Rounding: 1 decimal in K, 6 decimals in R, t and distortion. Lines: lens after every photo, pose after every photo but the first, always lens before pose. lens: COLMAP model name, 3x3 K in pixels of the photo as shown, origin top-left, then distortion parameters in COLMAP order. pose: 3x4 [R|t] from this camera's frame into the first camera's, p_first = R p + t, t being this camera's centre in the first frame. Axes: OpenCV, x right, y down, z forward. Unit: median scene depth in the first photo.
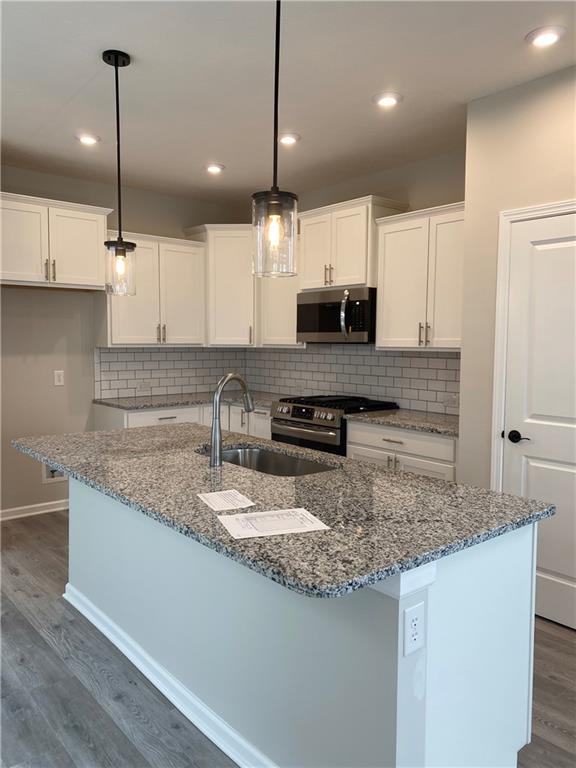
lens RADIAL K [[558.0, 0, 288.0], [0, 558.0, 384.0], [0, 0, 1]] dist [0.007606, 0.000502]
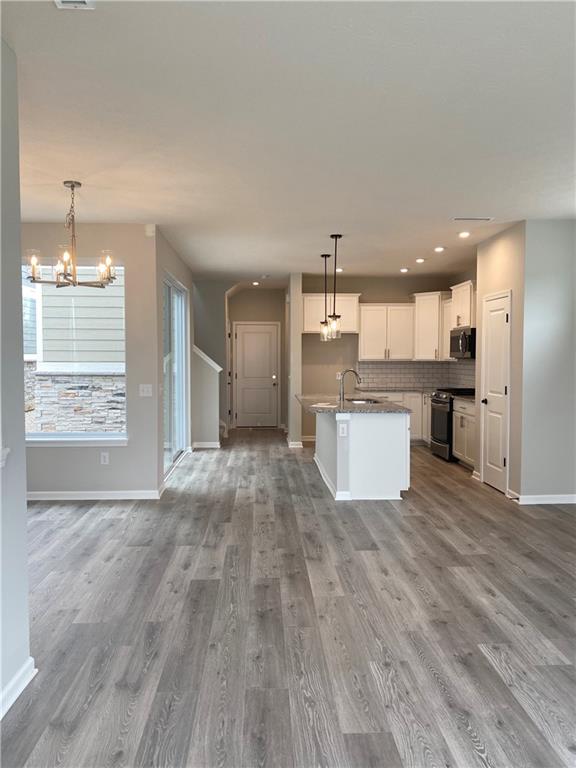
lens RADIAL K [[558.0, 0, 288.0], [0, 558.0, 384.0], [0, 0, 1]] dist [0.007606, 0.000502]
pose [[0.778134, 0.020771, -0.627755, 0.759405], [-0.038520, 0.999150, -0.014688, 0.056957], [0.626916, 0.035610, 0.778273, -0.738501]]
